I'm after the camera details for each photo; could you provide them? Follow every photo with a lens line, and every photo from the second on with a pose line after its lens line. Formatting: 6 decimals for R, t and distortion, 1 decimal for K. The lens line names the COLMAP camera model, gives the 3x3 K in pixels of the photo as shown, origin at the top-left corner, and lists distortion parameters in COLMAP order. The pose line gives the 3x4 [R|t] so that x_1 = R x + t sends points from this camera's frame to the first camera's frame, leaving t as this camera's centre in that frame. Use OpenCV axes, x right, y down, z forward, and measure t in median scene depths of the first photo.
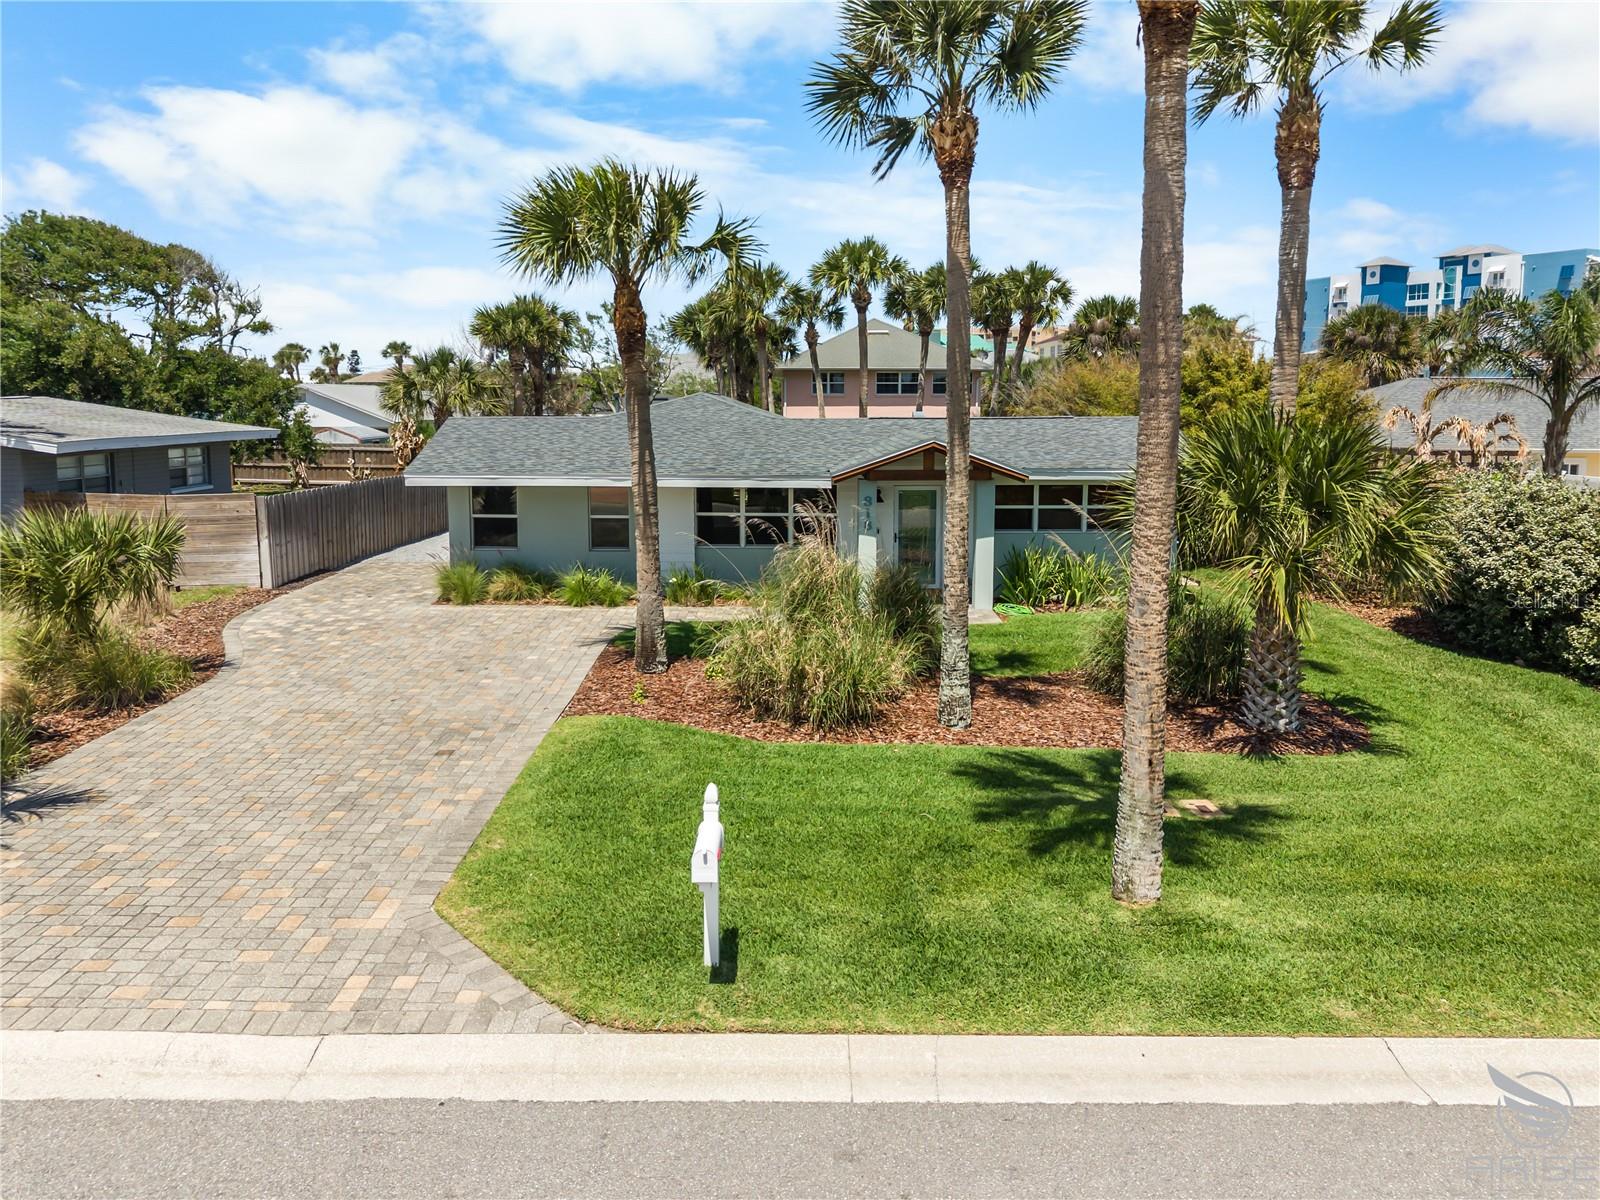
lens RADIAL K [[1103.0, 0, 788.7], [0, 1103.0, 518.5], [0, 0, 1]] dist [-0.004241, -0.005305]
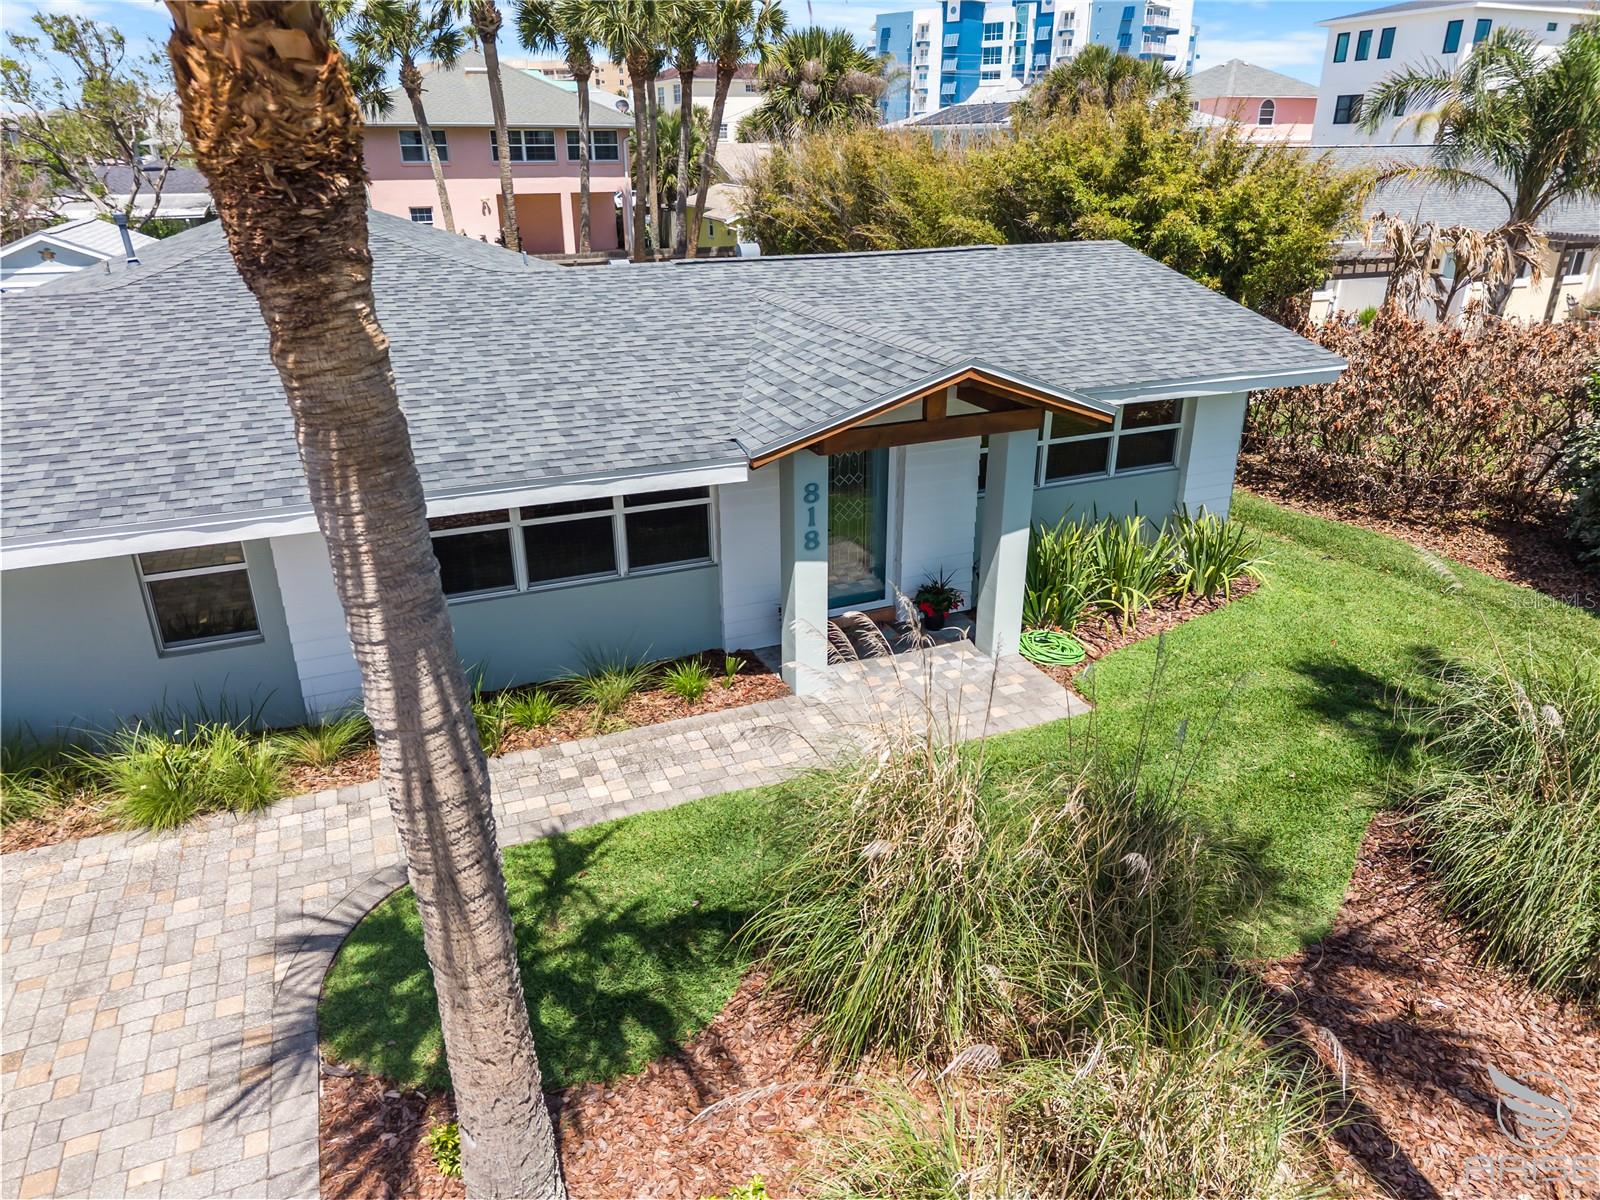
lens RADIAL K [[1067.3, 0, 800.0], [0, 1067.3, 600.0], [0, 0, 1]] dist [0.035341, -0.042571]
pose [[0.921073, -0.157210, 0.356244, -0.046378], [0.047338, 0.953299, 0.298297, -0.047590], [-0.386502, -0.257889, 0.885500, 0.252041]]
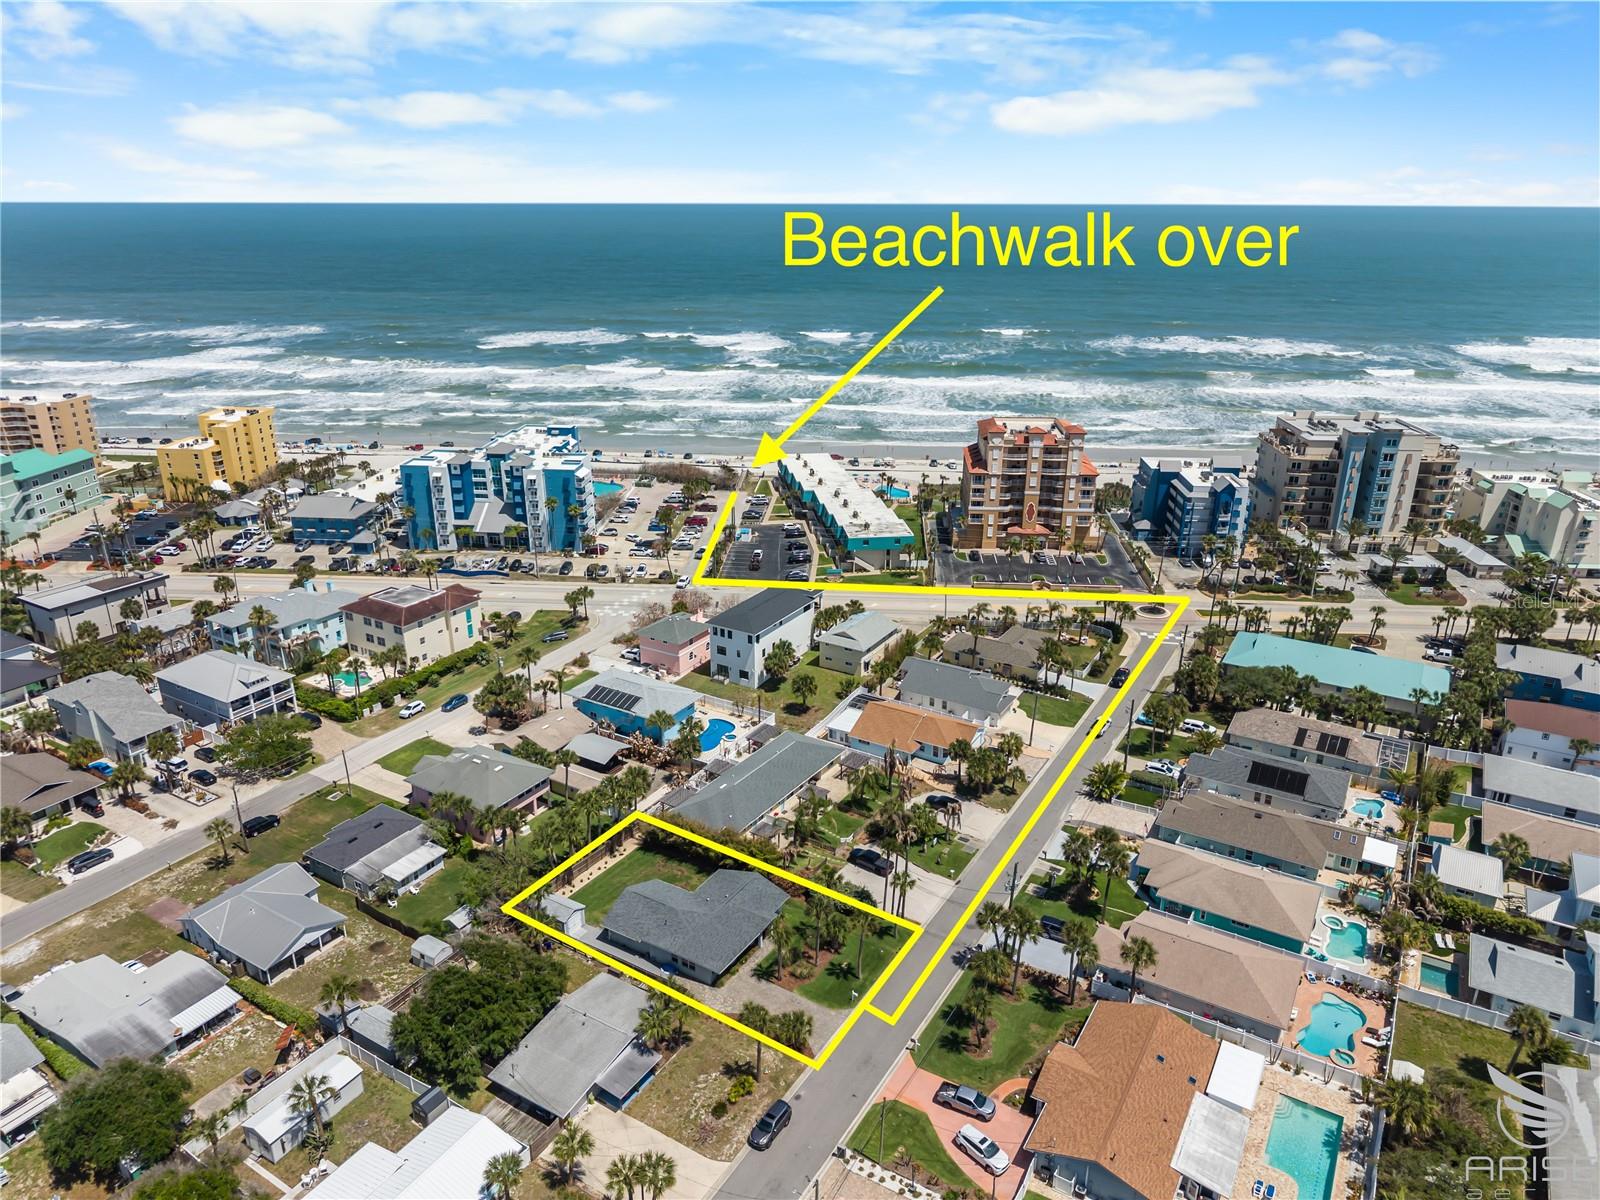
lens RADIAL K [[1067.3, 0, 800.0], [0, 1067.3, 600.0], [0, 0, 1]] dist [0.035341, -0.042571]
pose [[0.521749, -0.296310, 0.799987, -1.732599], [0.085468, 0.951179, 0.296568, -1.511143], [-0.848807, -0.086361, 0.521602, -0.909171]]
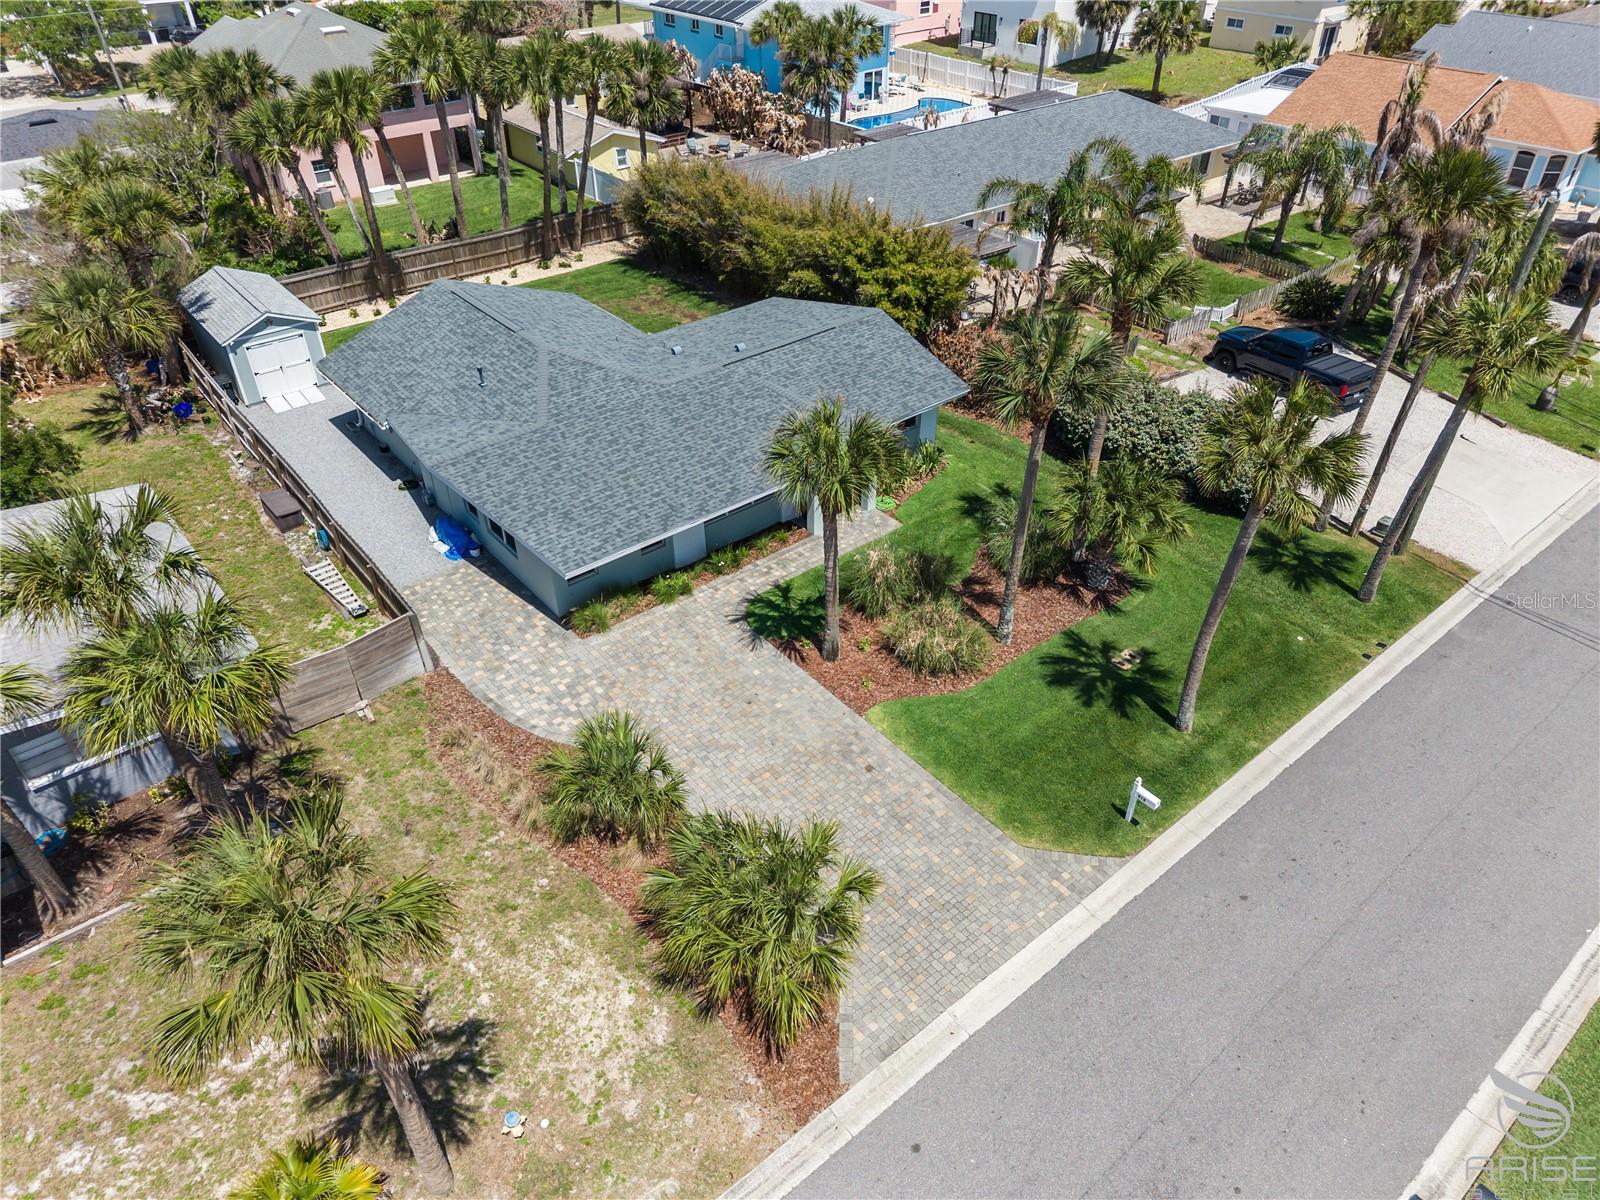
lens RADIAL K [[1078.5, 0, 800.0], [0, 1078.5, 600.0], [0, 0, 1]] dist [0.004543, 0.003673]
pose [[0.773644, -0.381720, 0.505732, -0.343361], [0.070725, 0.845198, 0.529753, -0.293768], [-0.629661, -0.374072, 0.680880, -0.039170]]
